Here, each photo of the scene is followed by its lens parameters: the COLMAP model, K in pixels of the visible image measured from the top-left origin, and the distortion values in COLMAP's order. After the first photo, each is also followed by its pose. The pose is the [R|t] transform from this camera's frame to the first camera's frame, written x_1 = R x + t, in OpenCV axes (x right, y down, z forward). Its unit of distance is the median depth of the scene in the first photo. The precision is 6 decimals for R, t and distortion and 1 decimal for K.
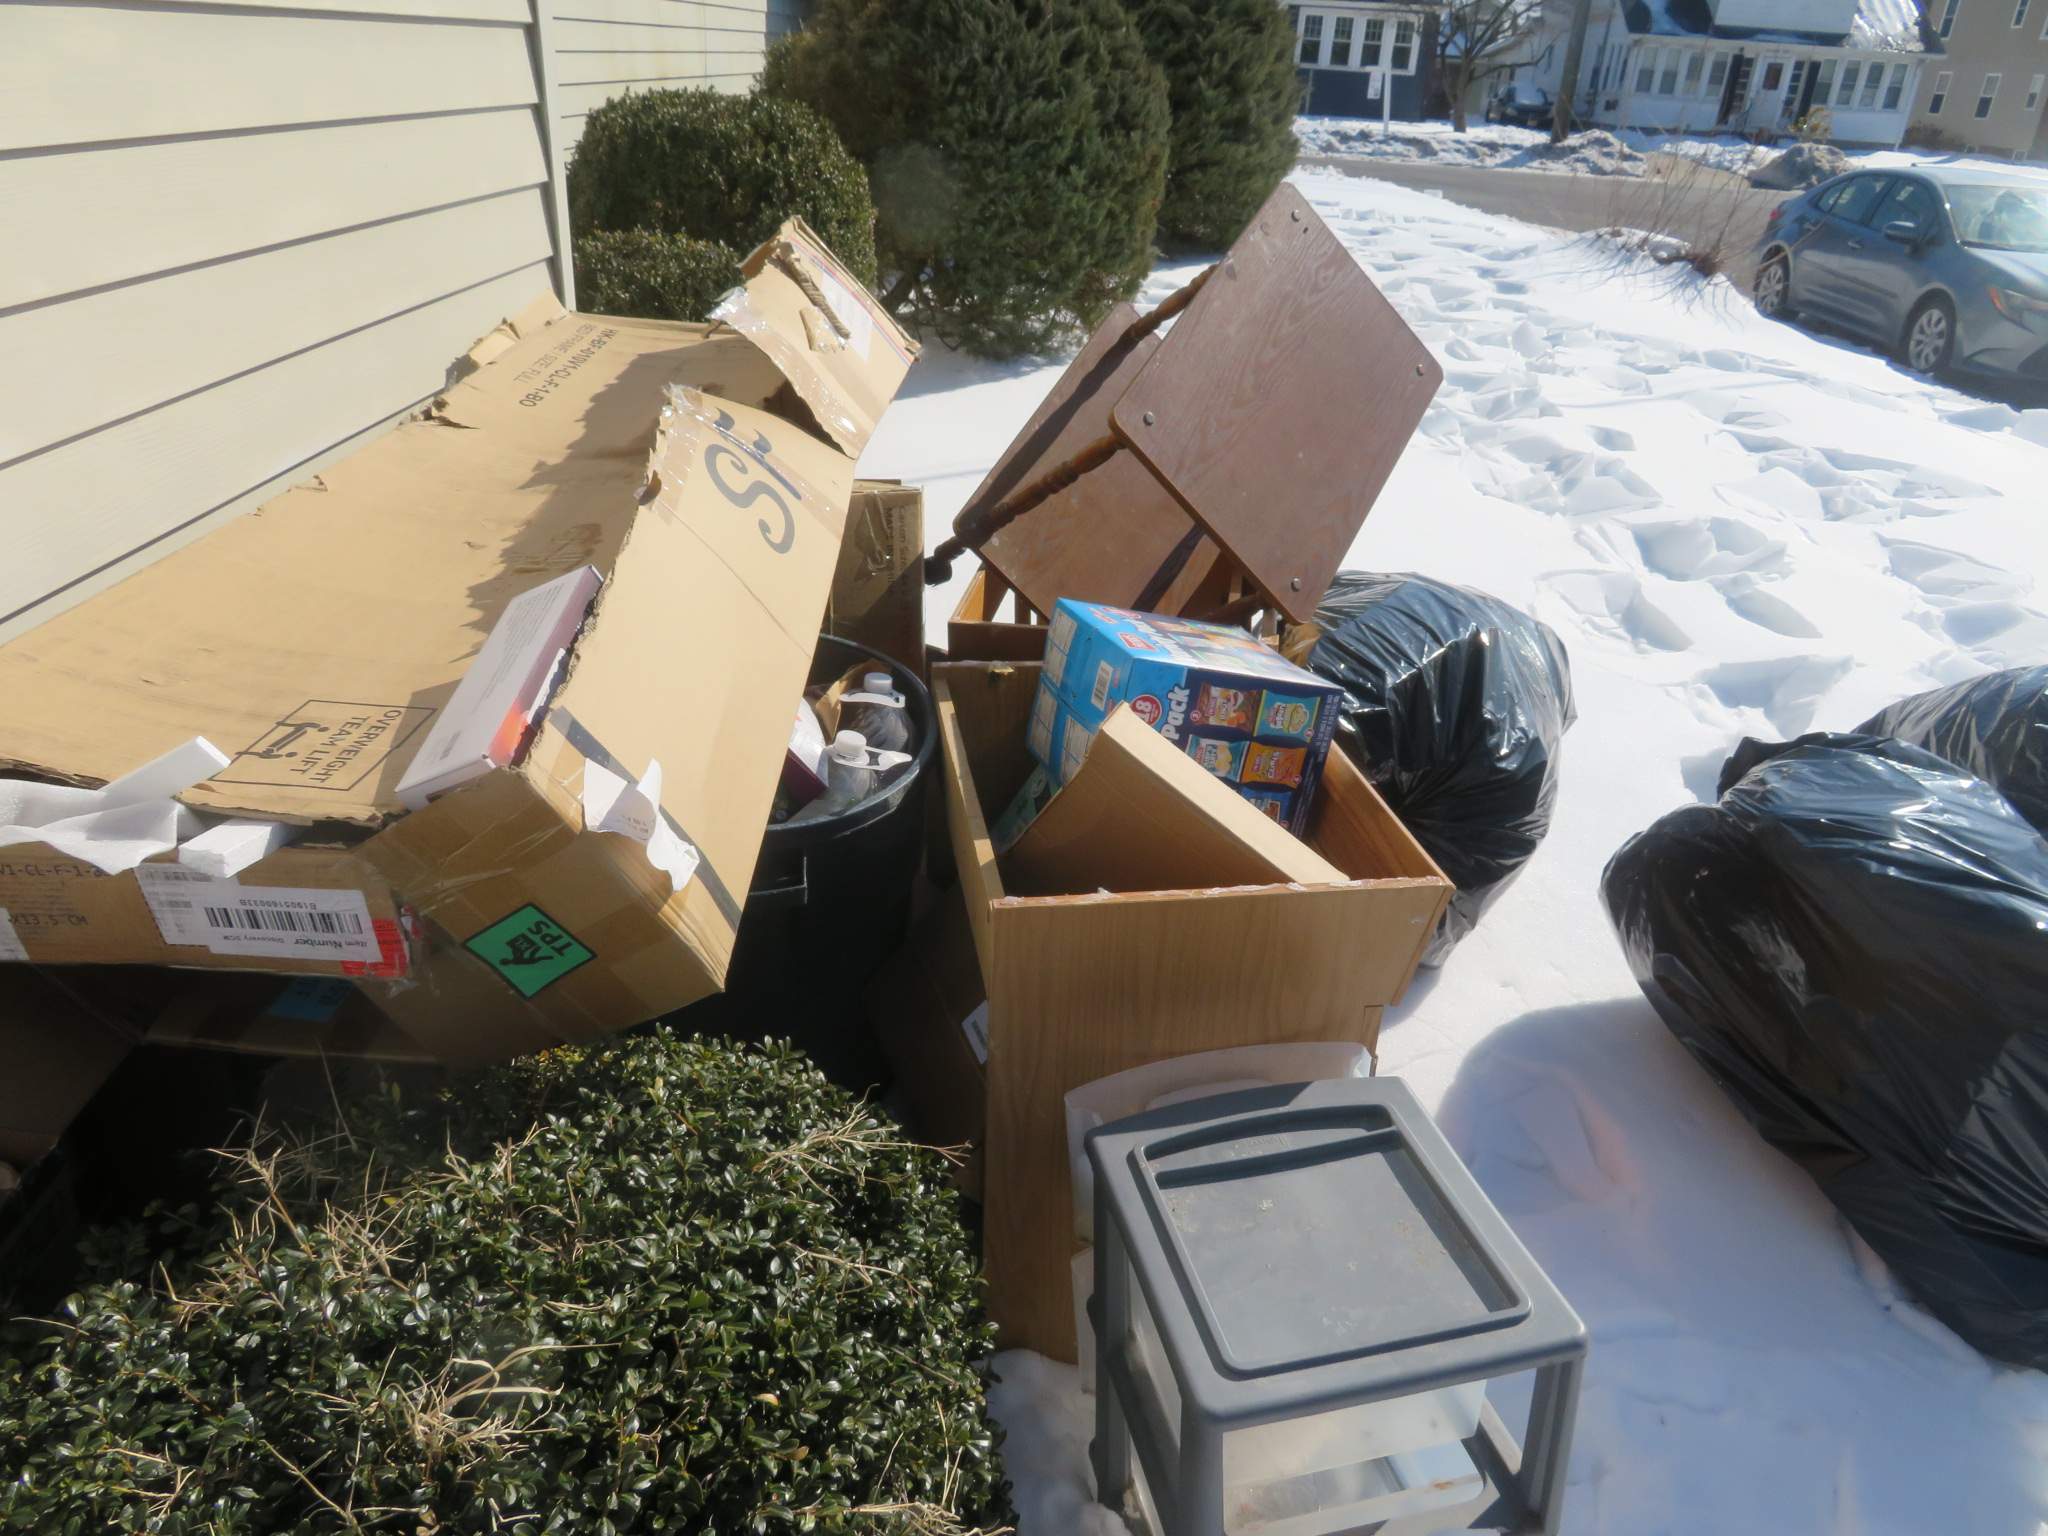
lens RADIAL K [[1456.1, 0, 1024.0], [0, 1456.1, 768.0], [0, 0, 1]] dist [-0.009584, 0.002949]
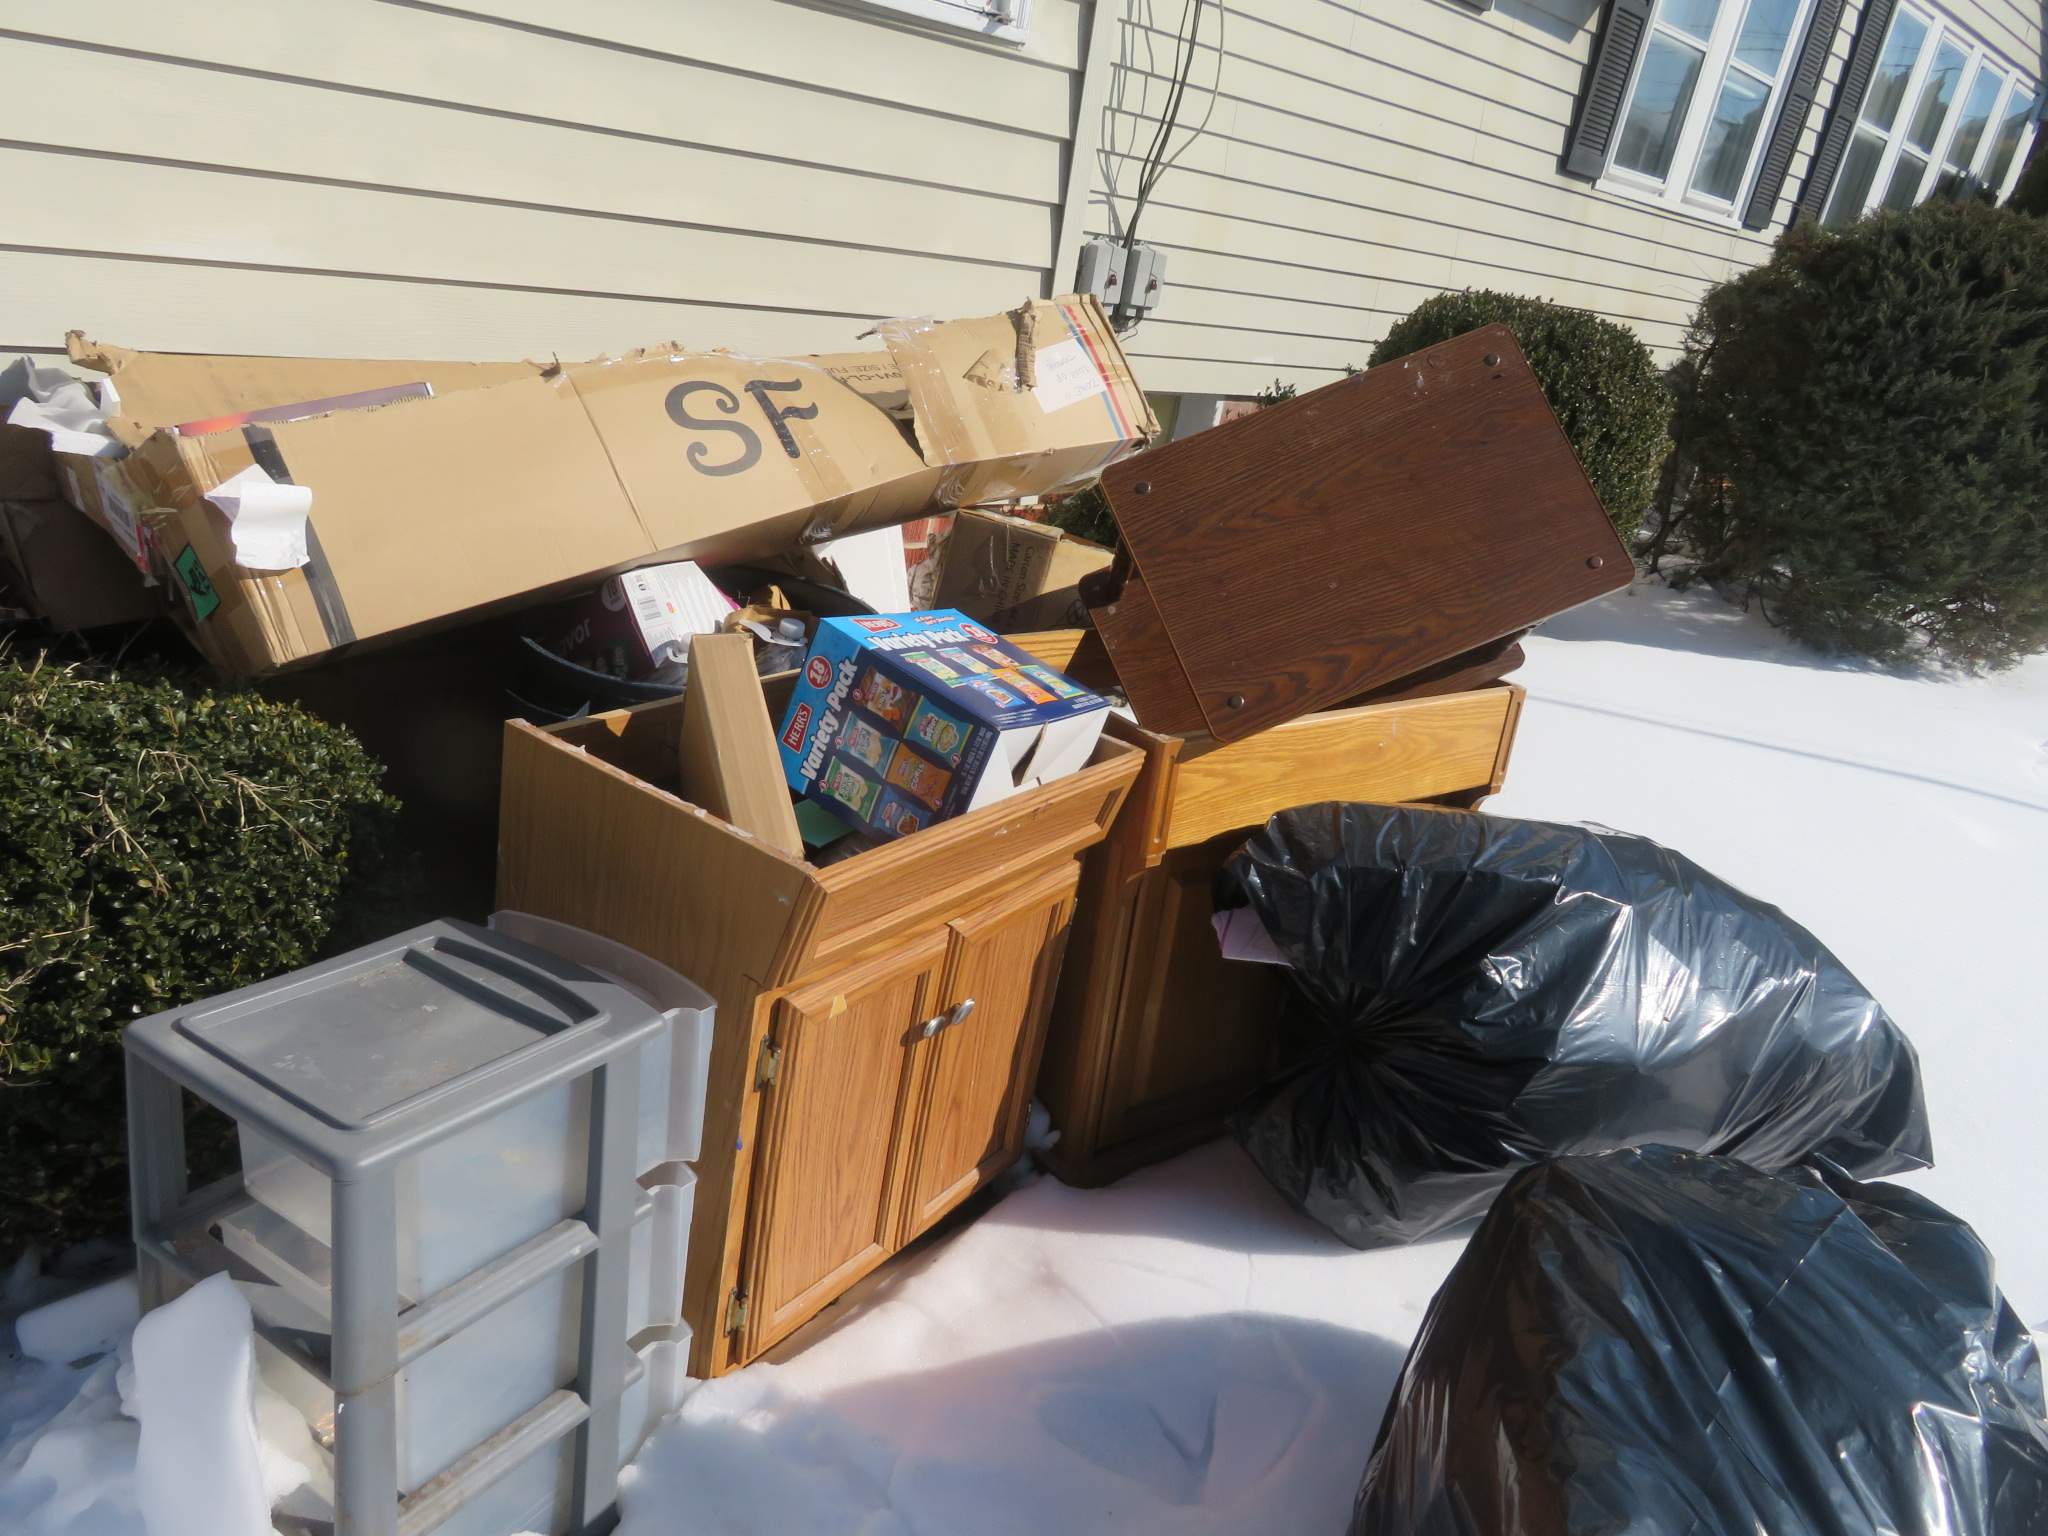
lens RADIAL K [[1471.3, 0, 1024.8], [0, 1471.3, 759.6], [0, 0, 1]] dist [0.003776, 0.000425]
pose [[0.719221, 0.327219, -0.612902, 0.619568], [-0.424437, 0.905338, -0.014718, -0.021302], [0.550067, 0.270724, 0.790022, 0.189397]]
